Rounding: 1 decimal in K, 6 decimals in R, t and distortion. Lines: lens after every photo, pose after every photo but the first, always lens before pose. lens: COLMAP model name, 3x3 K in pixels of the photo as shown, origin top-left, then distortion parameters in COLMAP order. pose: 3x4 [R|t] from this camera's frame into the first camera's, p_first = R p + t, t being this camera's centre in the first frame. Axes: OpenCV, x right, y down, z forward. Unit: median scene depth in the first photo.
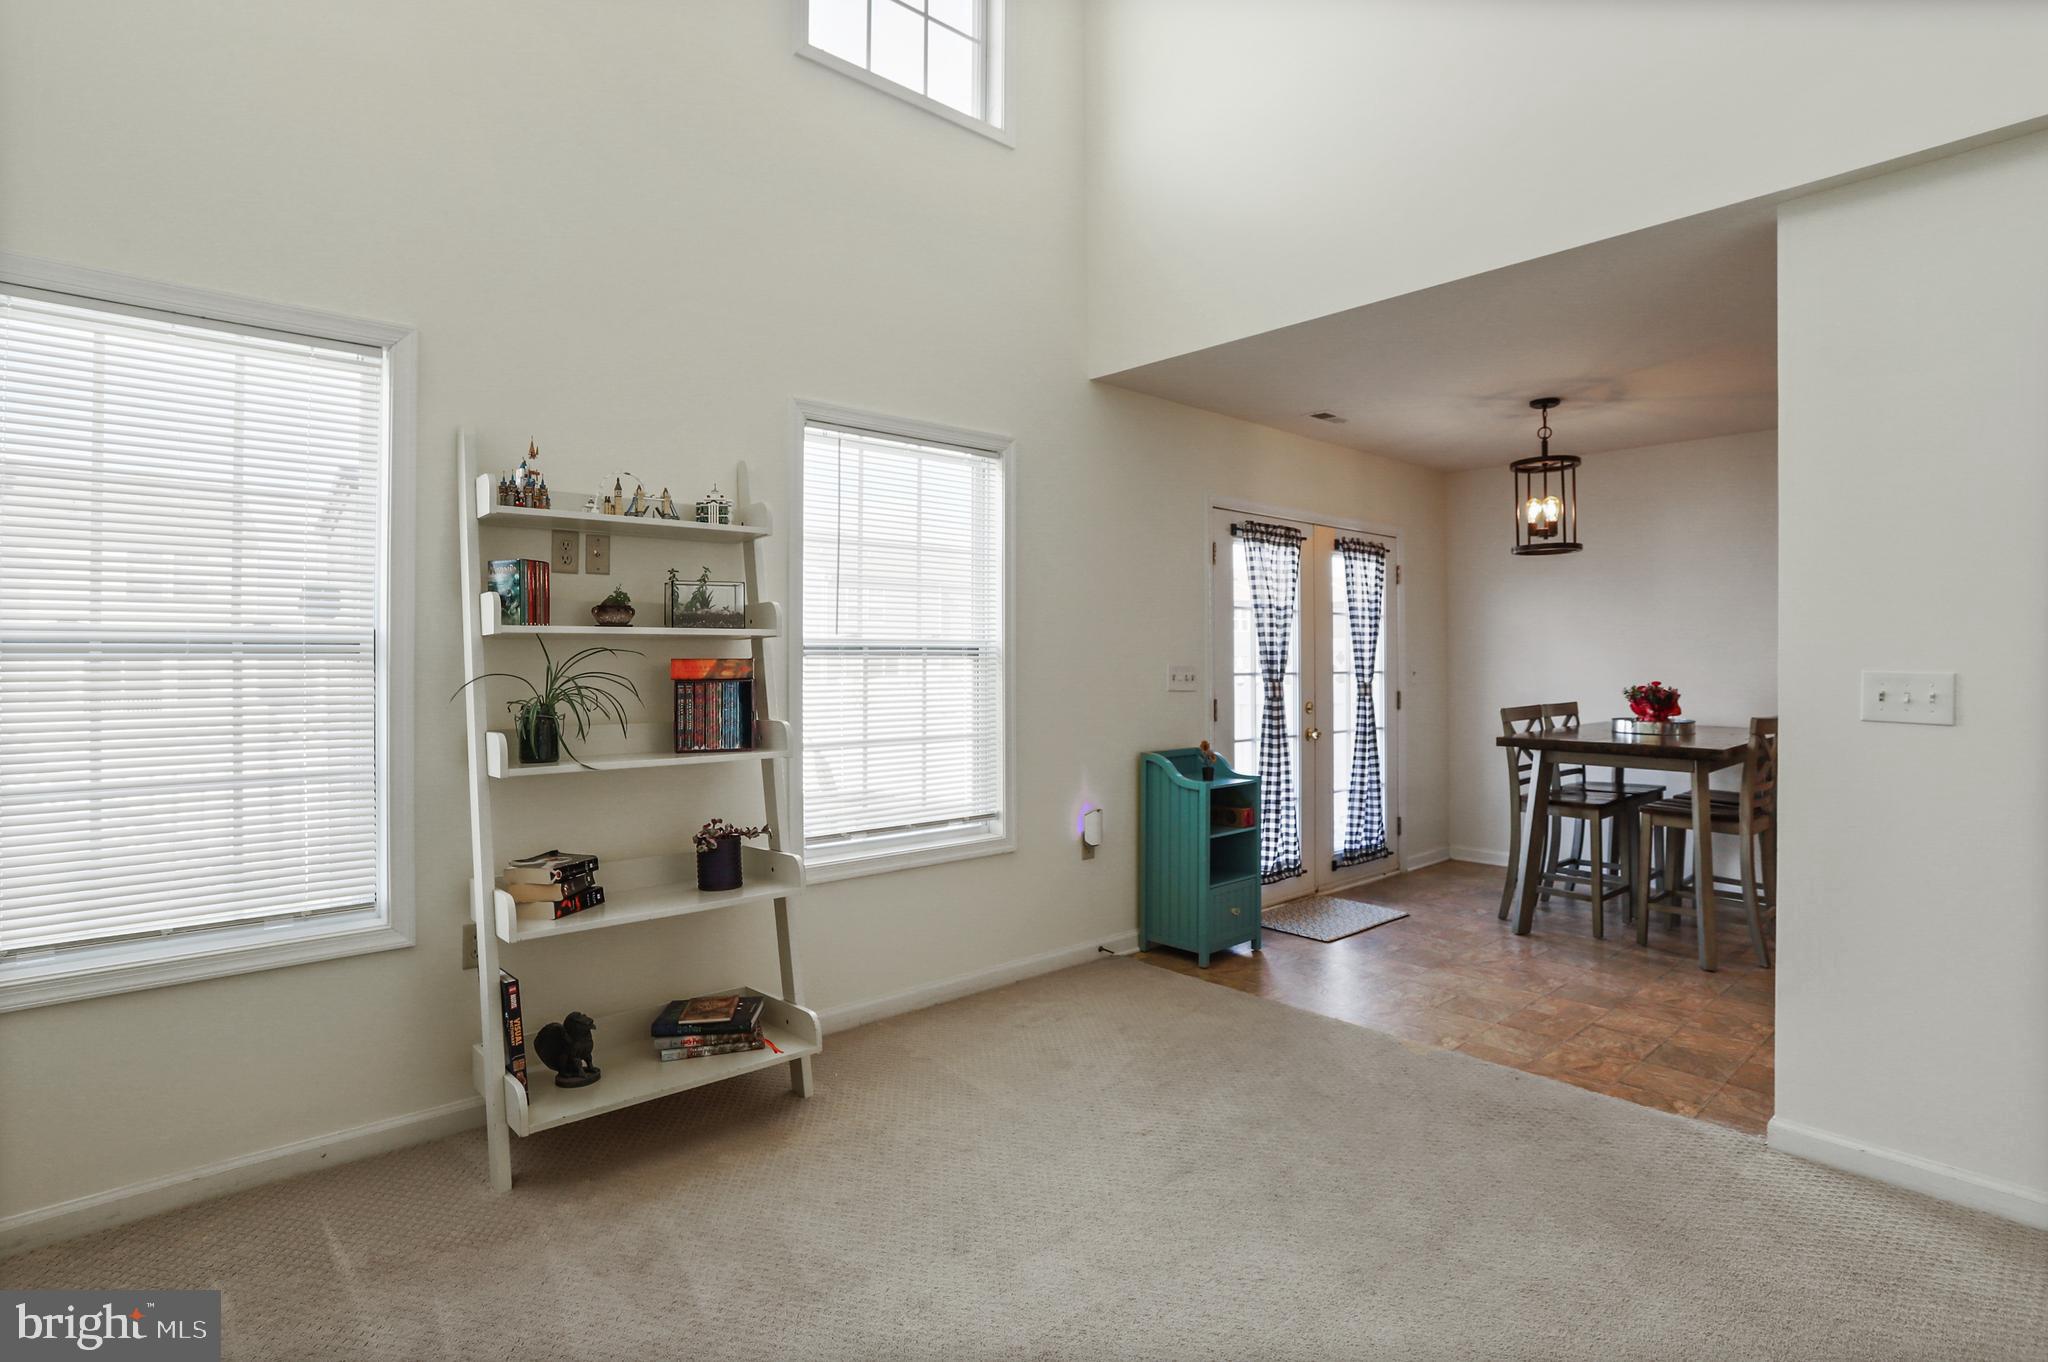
lens RADIAL K [[1008.3, 0, 1042.9], [0, 1008.3, 650.9], [0, 0, 1]] dist [-0.049902, 0.022358]
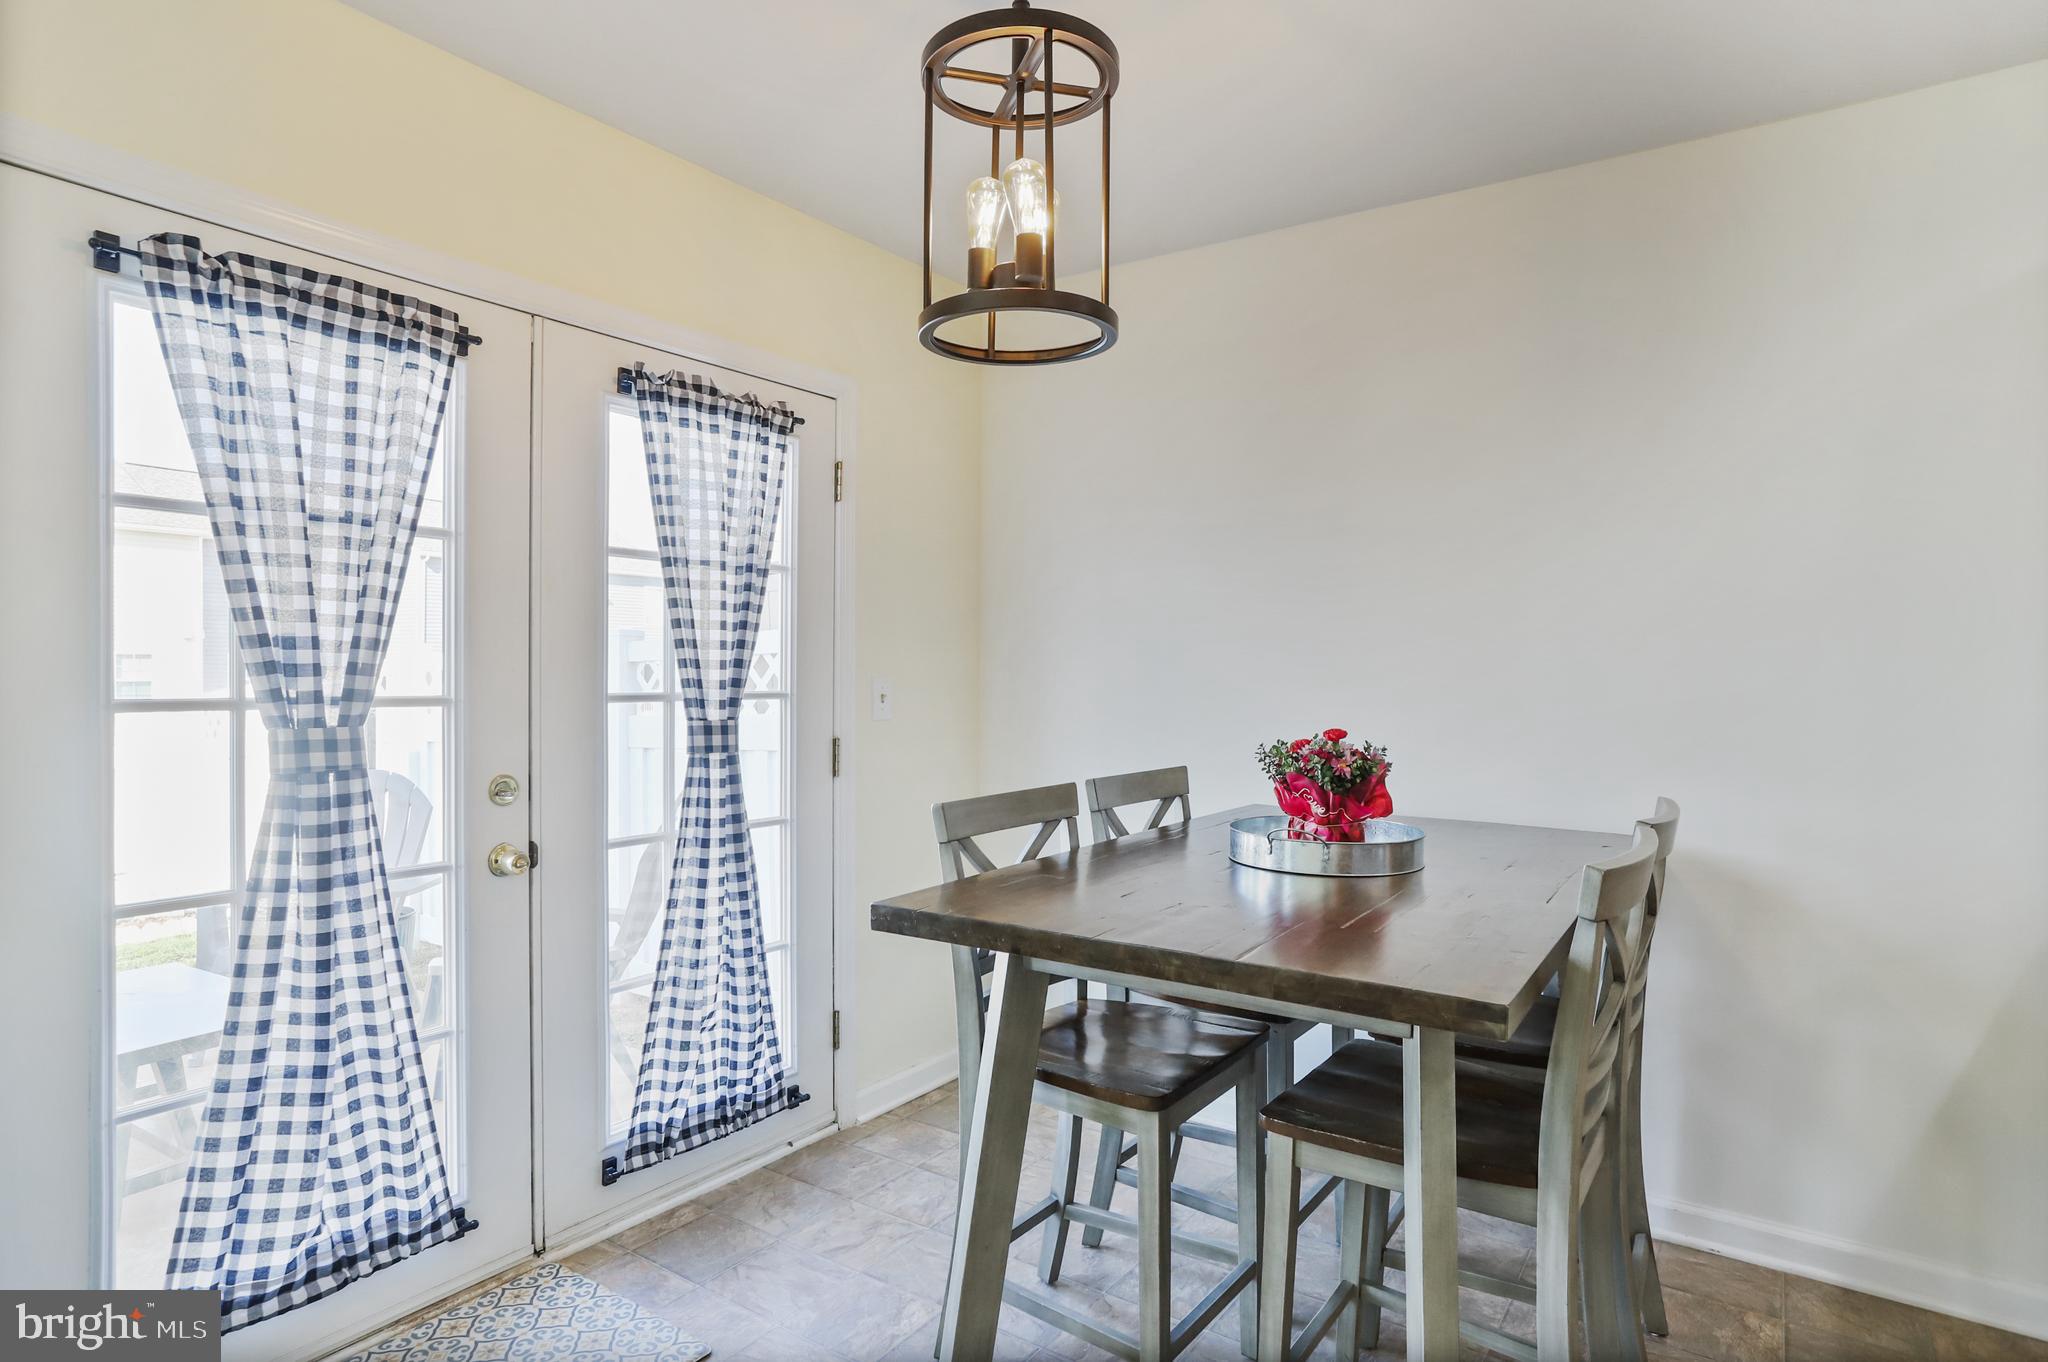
lens RADIAL K [[1111.4, 0, 1015.9], [0, 1111.4, 685.9], [0, 0, 1]] dist [-0.012850, 0.006158]
pose [[0.977142, 0.007641, 0.212451, 0.397115], [-0.013400, 0.999580, 0.025679, 0.003587], [-0.212165, -0.027939, 0.976834, 0.593149]]
